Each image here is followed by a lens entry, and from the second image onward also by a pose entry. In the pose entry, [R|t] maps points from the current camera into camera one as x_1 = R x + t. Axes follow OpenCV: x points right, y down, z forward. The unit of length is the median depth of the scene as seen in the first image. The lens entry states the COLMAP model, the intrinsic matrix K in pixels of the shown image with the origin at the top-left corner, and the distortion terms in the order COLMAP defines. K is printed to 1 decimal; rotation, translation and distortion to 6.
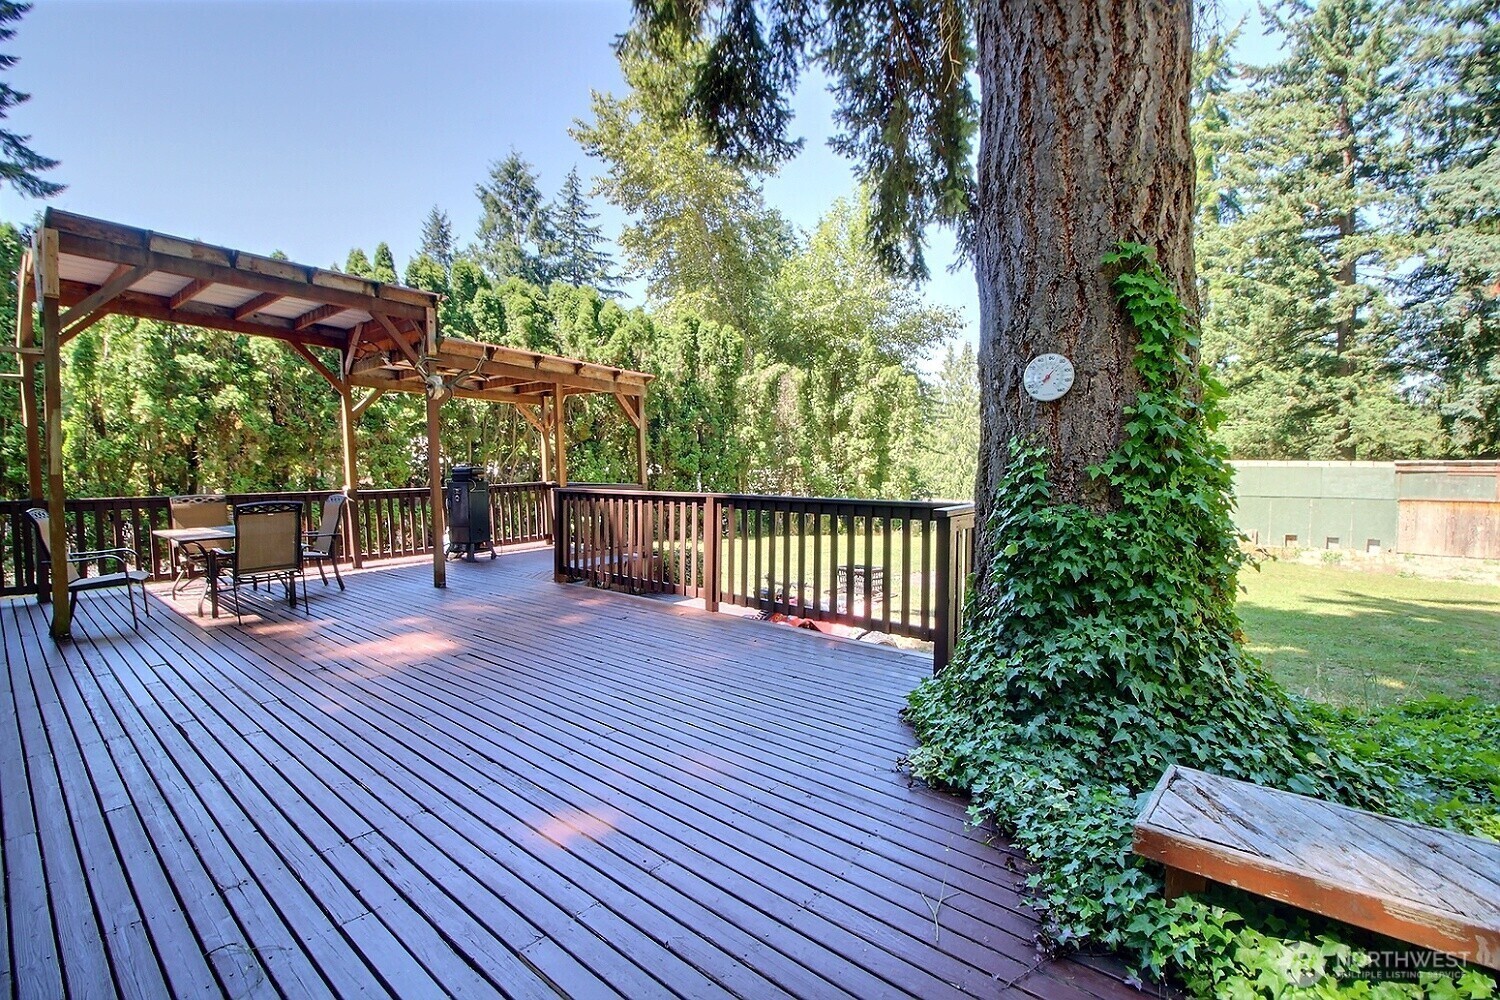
lens RADIAL K [[701.8, 0, 752.0], [0, 701.8, 499.5], [0, 0, 1]] dist [0.001661, -0.000849]
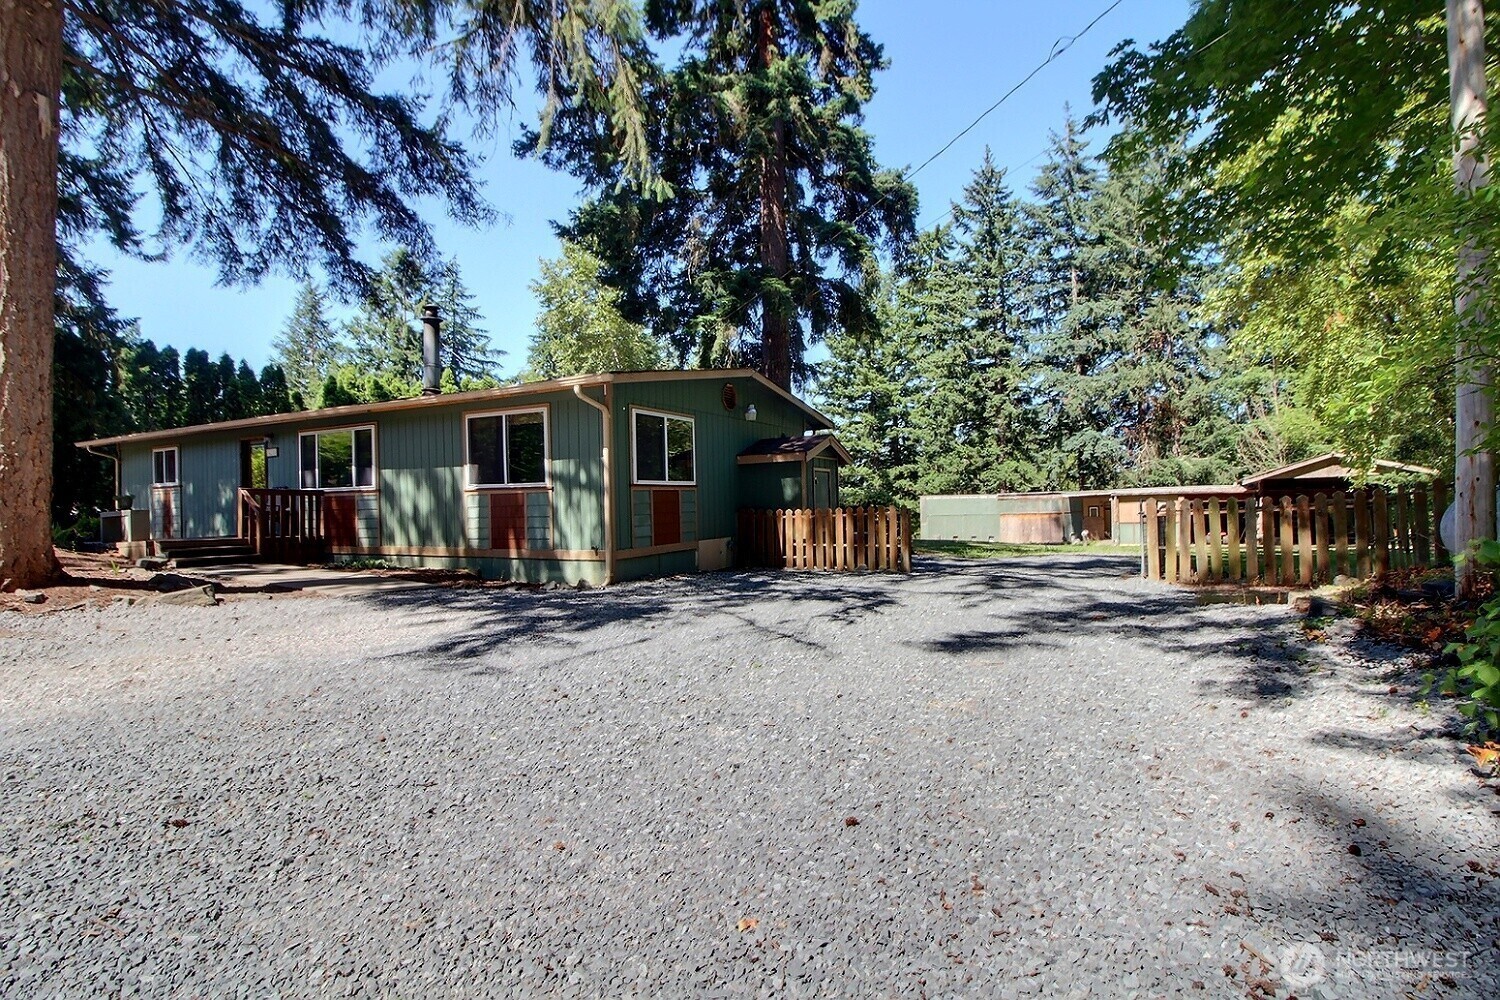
lens RADIAL K [[727.3, 0, 753.3], [0, 727.3, 504.7], [0, 0, 1]] dist [0.013221, -0.000647]
pose [[0.972092, -0.010023, 0.234385, -0.063607], [0.026744, 0.997308, -0.068269, 0.029700], [-0.233069, 0.072632, 0.969744, -0.251531]]
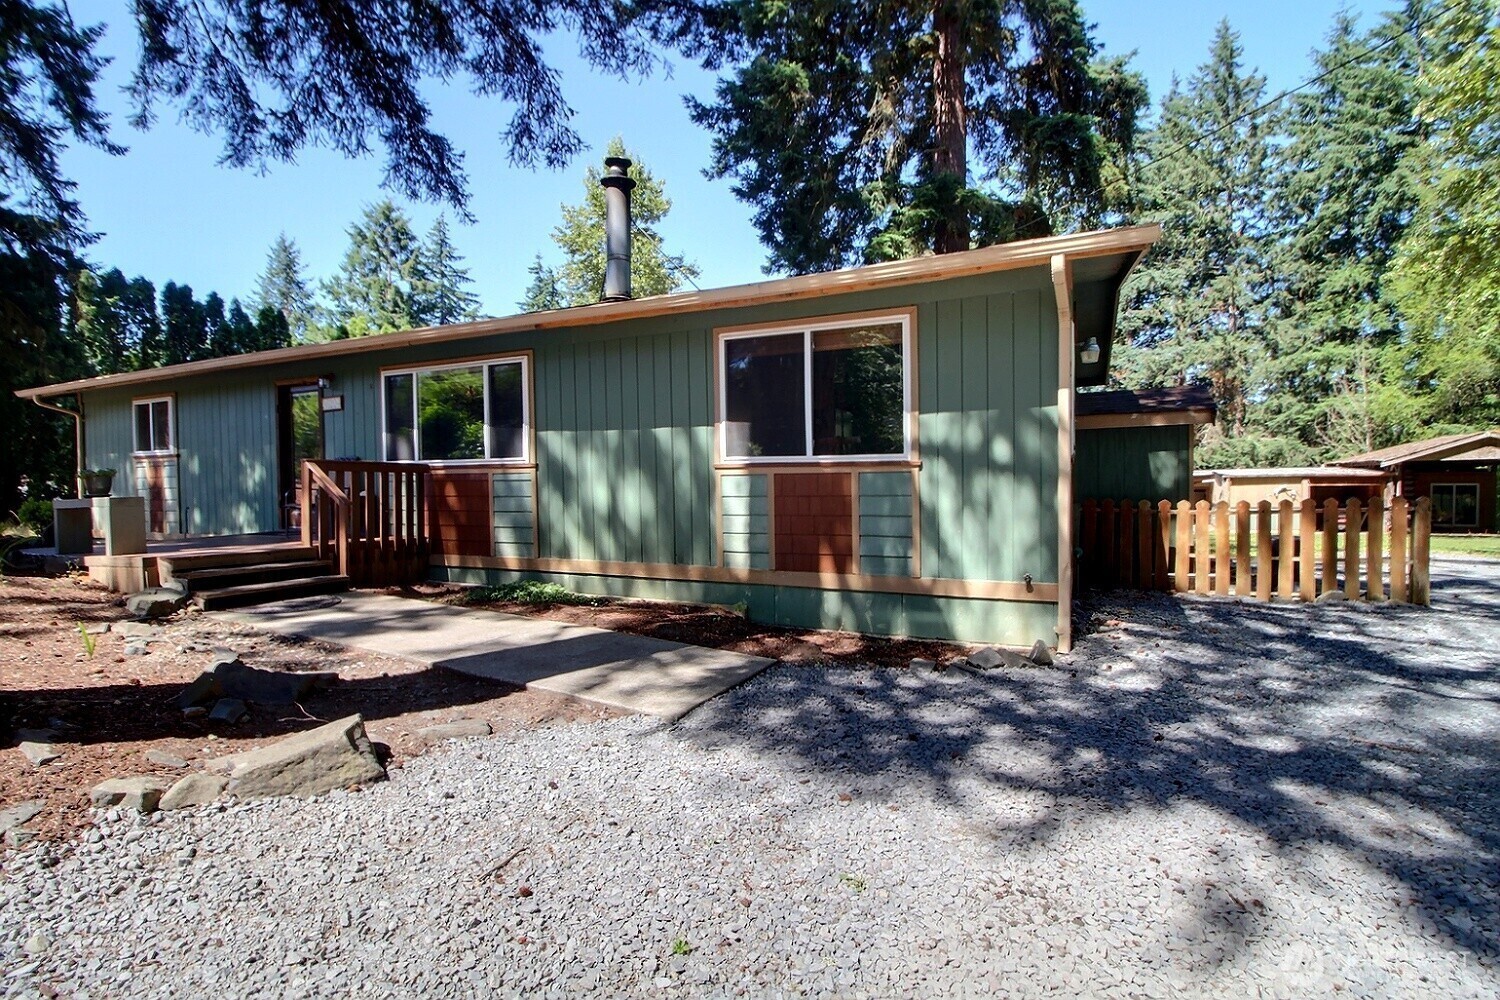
lens RADIAL K [[701.8, 0, 746.0], [0, 701.8, 500.8], [0, 0, 1]] dist [0.001661, -0.000849]
pose [[0.959492, -0.009755, 0.281566, -0.117215], [0.021351, 0.999044, -0.038146, 0.019919], [-0.280924, 0.042613, 0.958783, -0.150575]]
